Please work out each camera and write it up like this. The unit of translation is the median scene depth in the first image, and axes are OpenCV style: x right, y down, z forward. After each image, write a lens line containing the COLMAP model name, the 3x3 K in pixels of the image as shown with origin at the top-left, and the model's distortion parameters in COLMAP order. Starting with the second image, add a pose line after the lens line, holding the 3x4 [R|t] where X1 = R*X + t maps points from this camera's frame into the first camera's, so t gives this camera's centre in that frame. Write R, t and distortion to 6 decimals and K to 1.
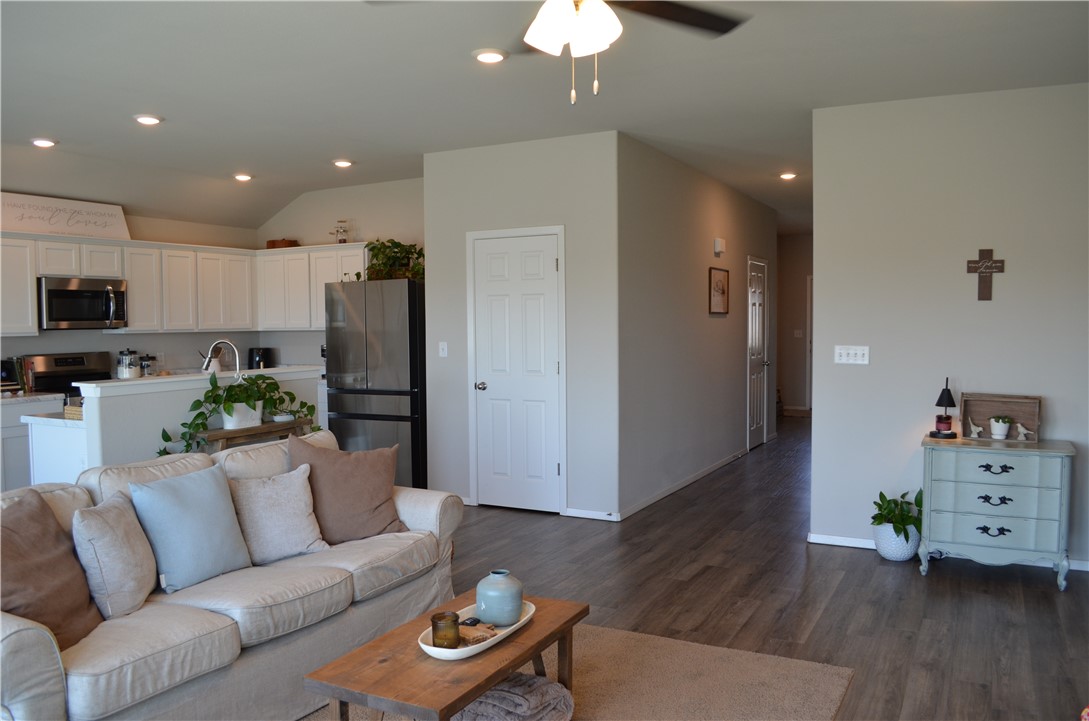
lens RADIAL K [[858.5, 0, 546.3], [0, 858.5, 367.1], [0, 0, 1]] dist [-0.078870, 0.009189]
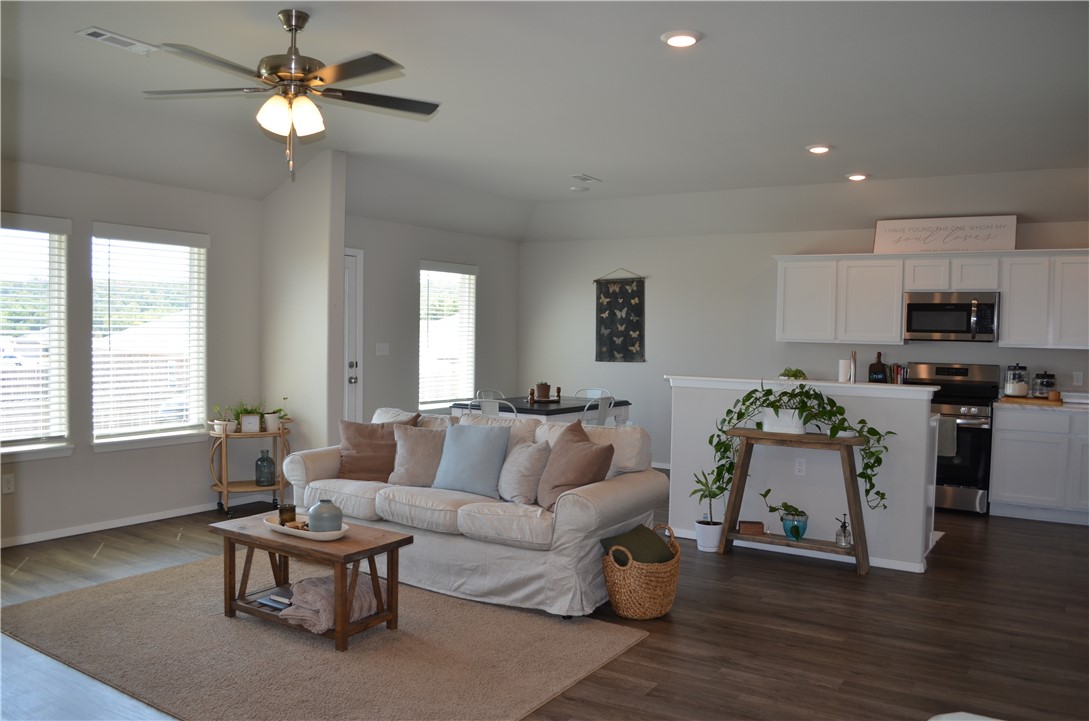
lens RADIAL K [[858.5, 0, 546.3], [0, 858.5, 367.1], [0, 0, 1]] dist [-0.078870, 0.009189]
pose [[-0.079710, 0.050748, -0.995525, 0.758827], [-0.070747, 0.995897, 0.056431, -0.051772], [0.994304, 0.074928, -0.075793, 0.832181]]
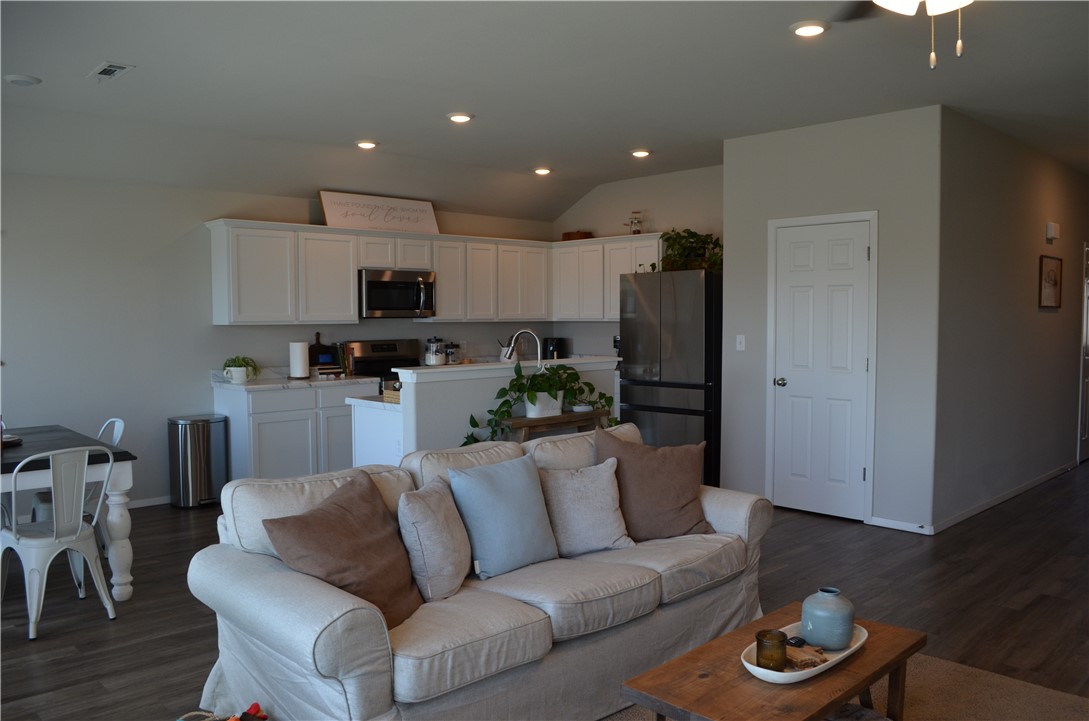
lens RADIAL K [[858.5, 0, 546.3], [0, 858.5, 367.1], [0, 0, 1]] dist [-0.078870, 0.009189]
pose [[0.948832, 0.025362, -0.314762, -0.034386], [-0.022296, 0.999662, 0.013337, -0.001644], [0.314994, -0.005637, 0.949077, 0.028098]]
